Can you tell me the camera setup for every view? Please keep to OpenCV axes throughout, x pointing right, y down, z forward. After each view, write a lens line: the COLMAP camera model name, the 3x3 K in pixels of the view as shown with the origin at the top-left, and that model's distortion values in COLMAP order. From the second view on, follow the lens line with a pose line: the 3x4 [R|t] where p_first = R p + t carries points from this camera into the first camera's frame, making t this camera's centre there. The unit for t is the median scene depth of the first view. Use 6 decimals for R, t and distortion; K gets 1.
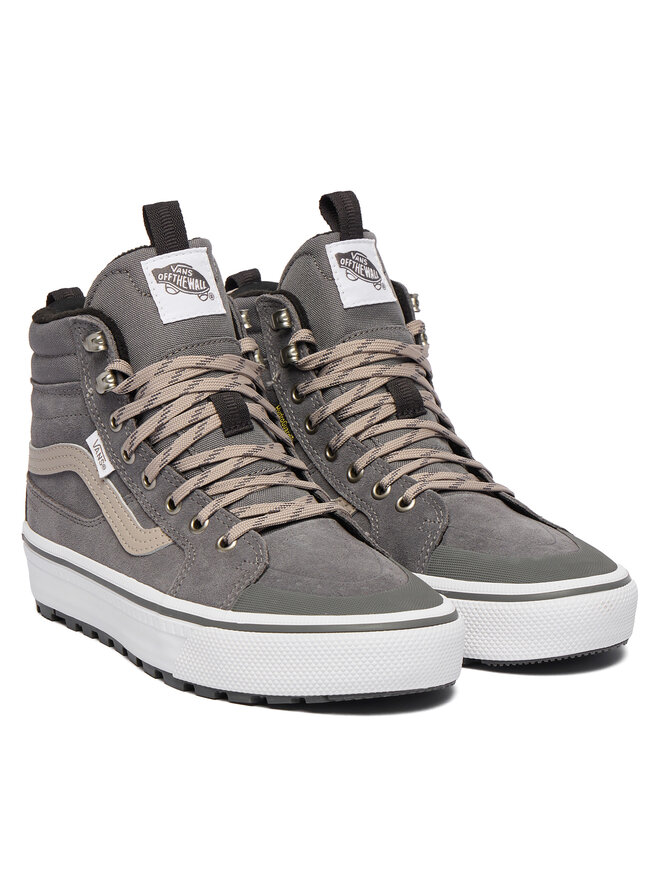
lens RADIAL K [[2044.0, 0, 330.0], [0, 2044.0, 440.0], [0, 0, 1]] dist [0.316578, -0.033000]
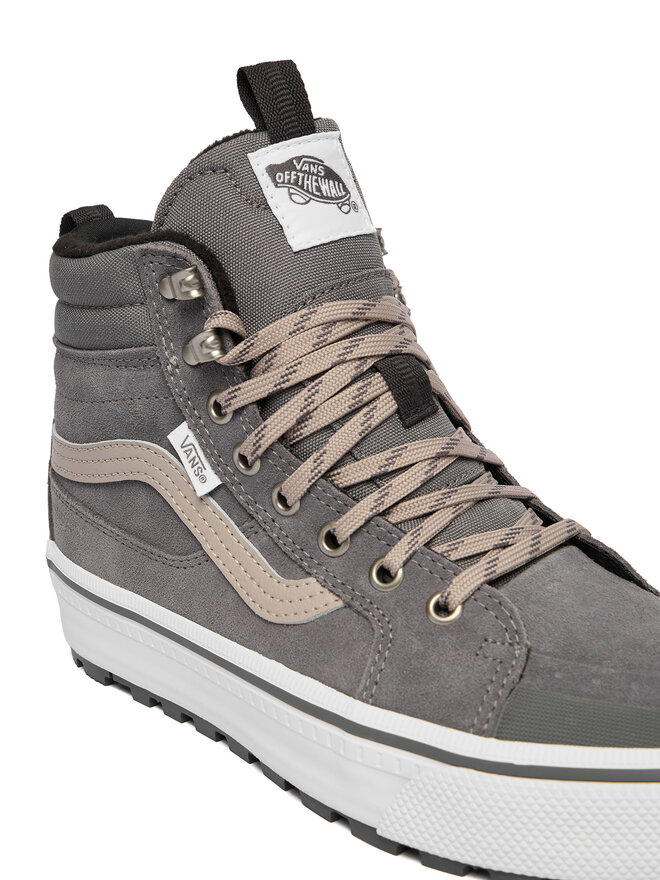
lens RADIAL K [[1335.6, 0, 330.0], [0, 1335.6, 440.0], [0, 0, 1]] dist [0.000077, -0.033930]
pose [[0.983210, -0.052538, 0.174752, -0.144178], [0.037488, 0.995385, 0.088338, -0.034598], [-0.178587, -0.080304, 0.980642, 0.586586]]
